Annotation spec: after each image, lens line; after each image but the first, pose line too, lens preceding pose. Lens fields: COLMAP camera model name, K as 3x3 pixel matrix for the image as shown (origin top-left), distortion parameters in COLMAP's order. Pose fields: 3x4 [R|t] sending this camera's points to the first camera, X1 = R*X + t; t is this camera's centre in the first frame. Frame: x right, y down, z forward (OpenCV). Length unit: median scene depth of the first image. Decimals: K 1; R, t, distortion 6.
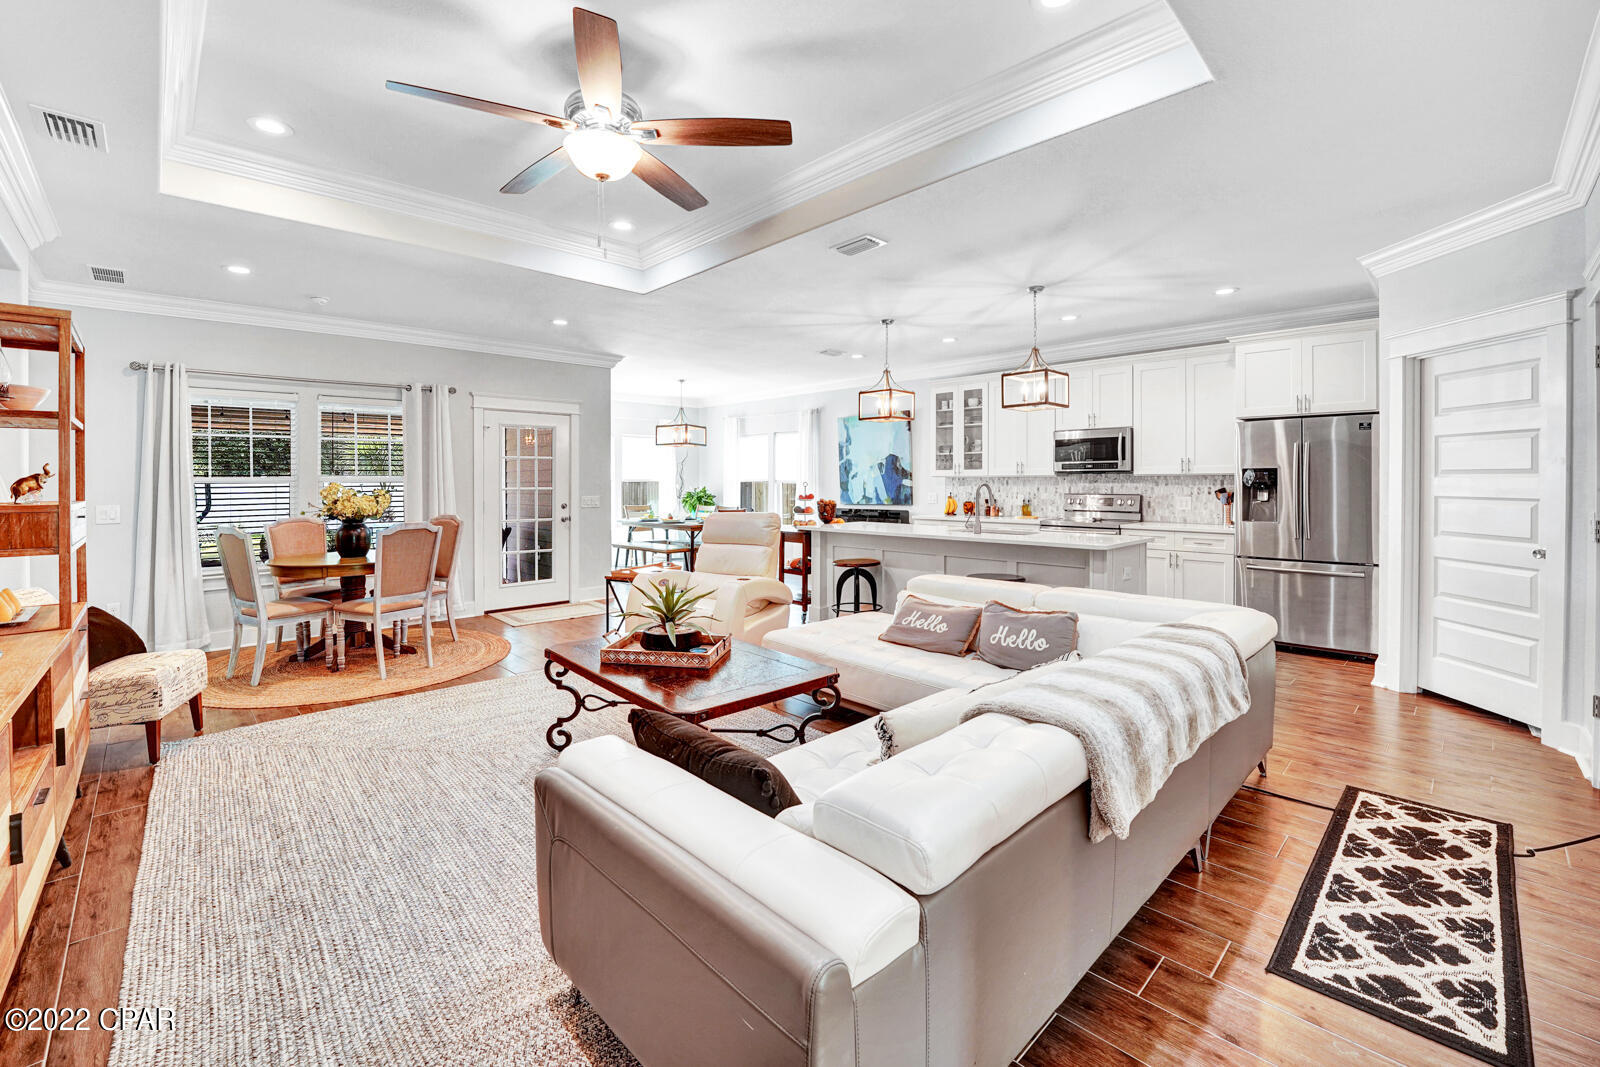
lens RADIAL K [[664.8, 0, 783.7], [0, 664.8, 491.5], [0, 0, 1]] dist [-0.026302, -0.000216]
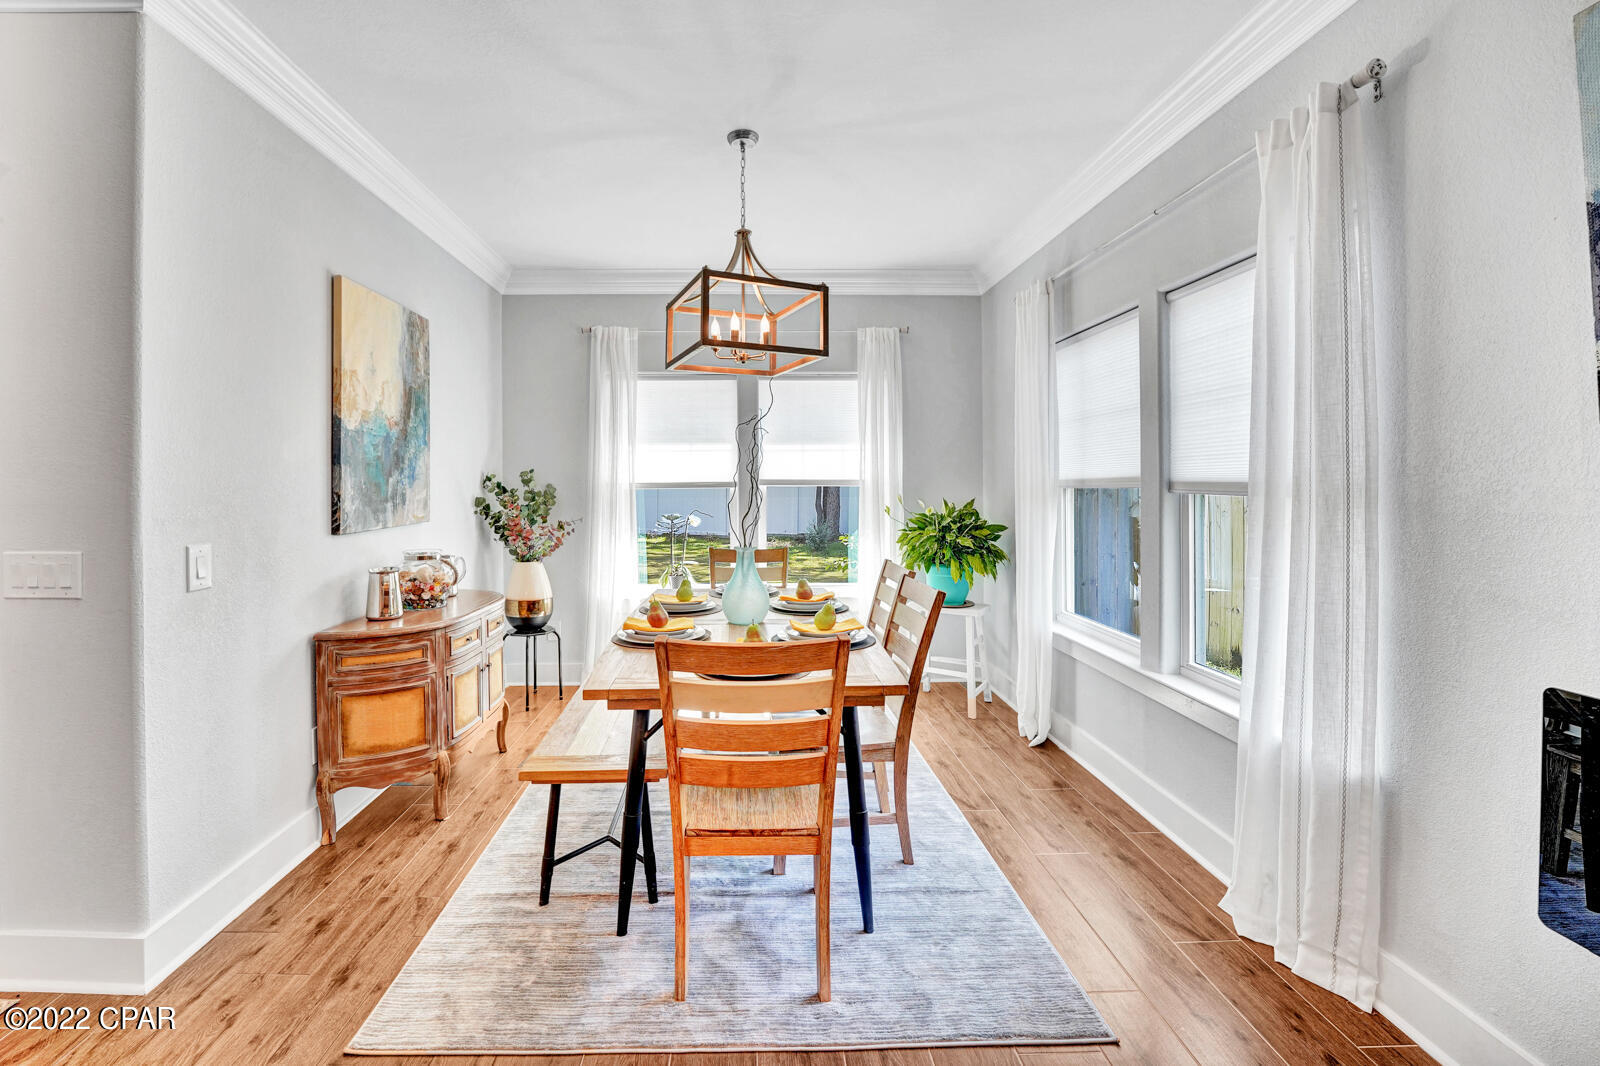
lens RADIAL K [[686.8, 0, 728.6], [0, 686.8, 484.1], [0, 0, 1]] dist [-0.027458, 0.000461]
pose [[0.718763, 0.000166, -0.695255, 0.073814], [-0.007945, 0.999937, -0.007975, -0.019944], [0.695210, 0.011256, 0.718719, 1.126407]]
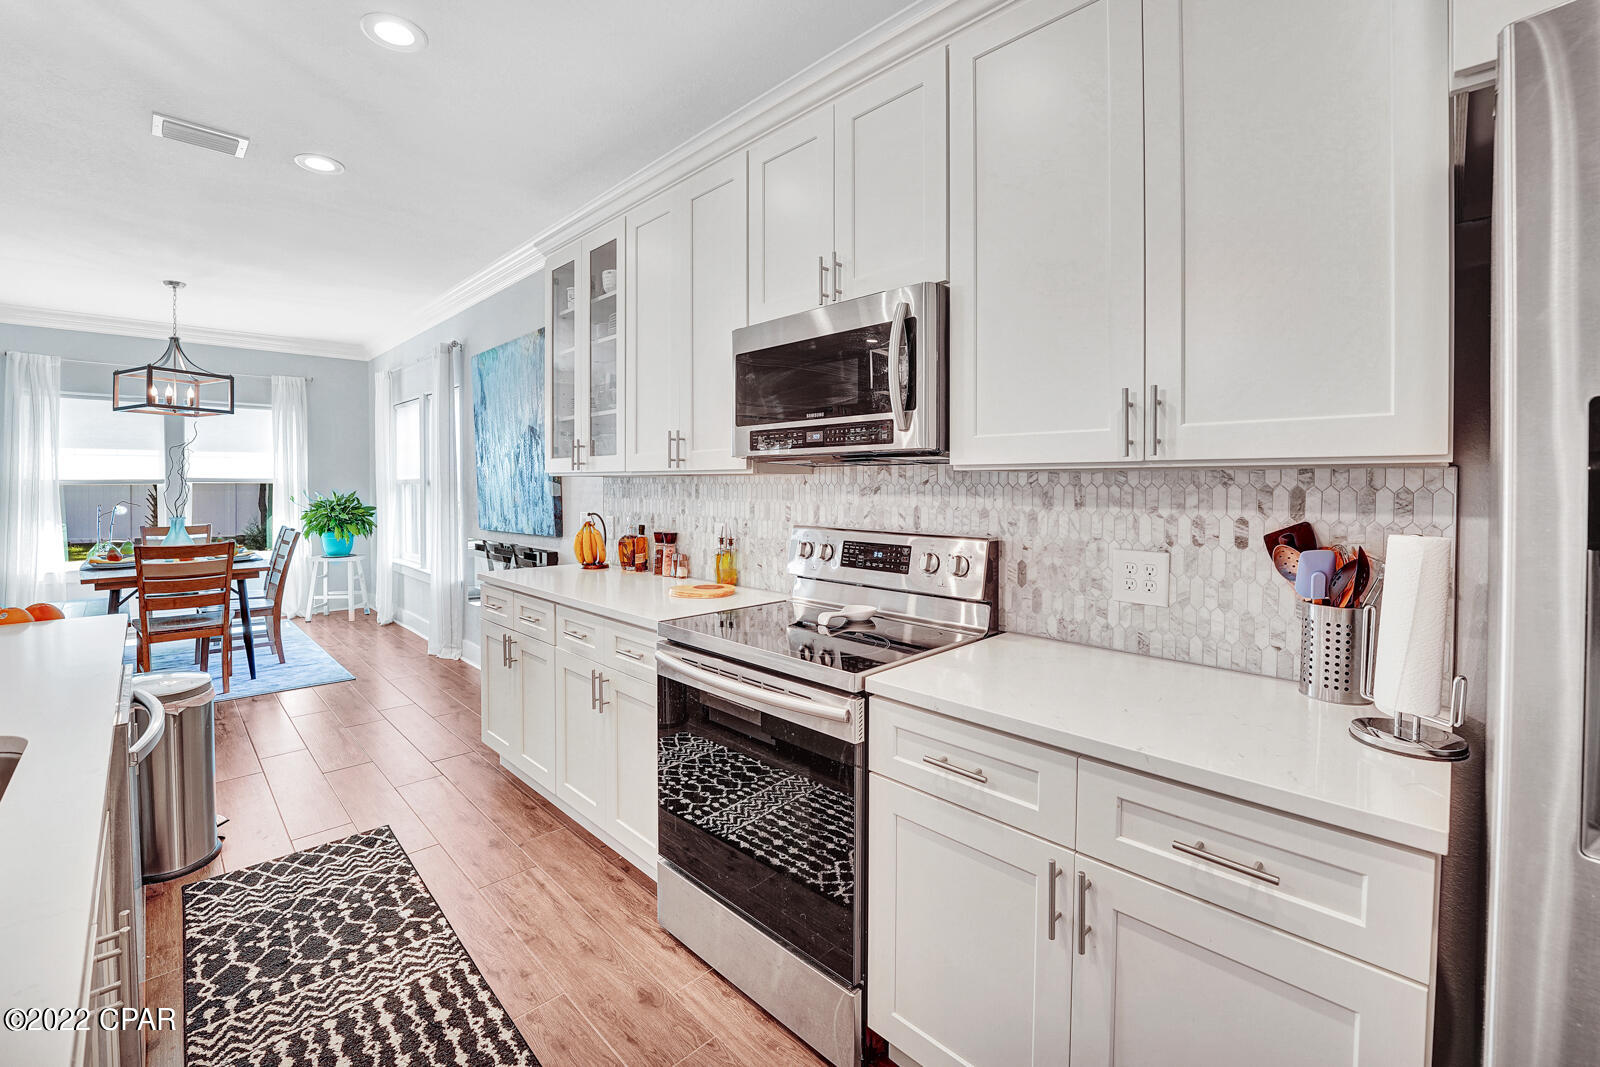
lens RADIAL K [[674.1, 0, 791.5], [0, 674.1, 492.0], [0, 0, 1]] dist [-0.026881, 0.000907]
pose [[0.999646, 0.004063, 0.026302, 0.439465], [-0.004062, 0.999992, -0.000105, -0.014391], [-0.026302, -0.000002, 0.999654, 0.701593]]
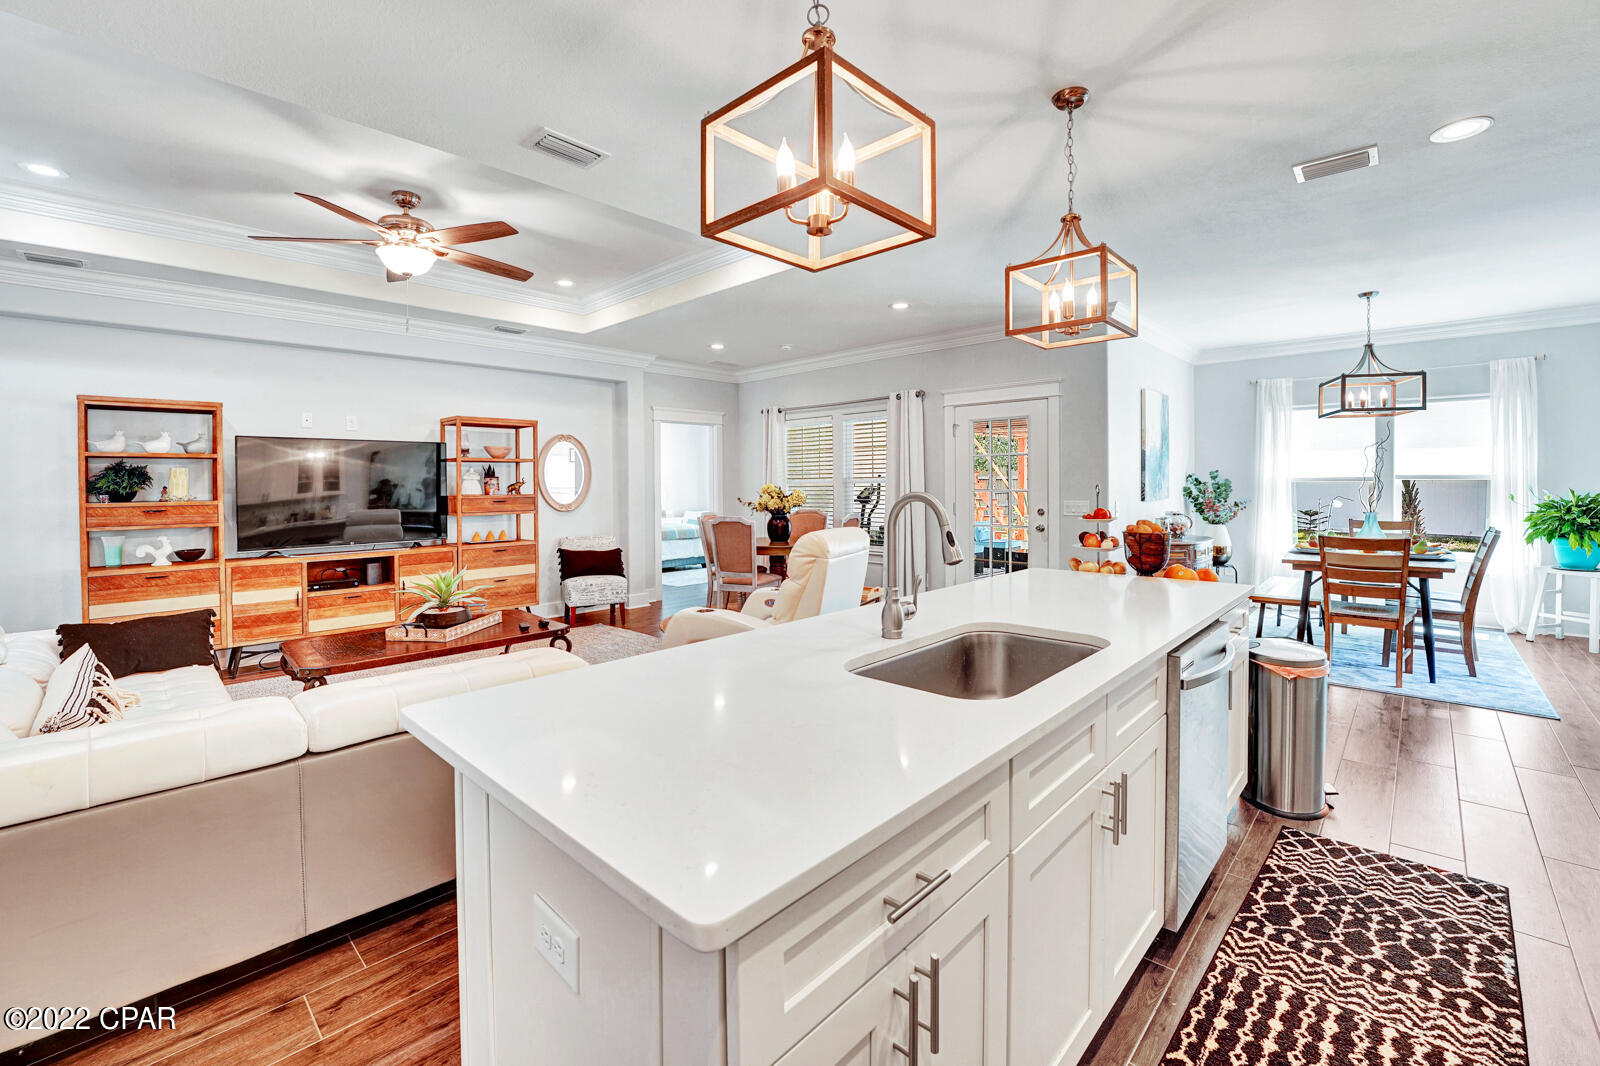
lens RADIAL K [[664.3, 0, 805.3], [0, 664.3, 485.2], [0, 0, 1]] dist [-0.025205, 0.000677]
pose [[0.064242, 0.007075, -0.997909, 0.503643], [-0.008254, 0.999944, 0.006558, -0.015130], [0.997900, 0.007815, 0.064297, 0.730731]]
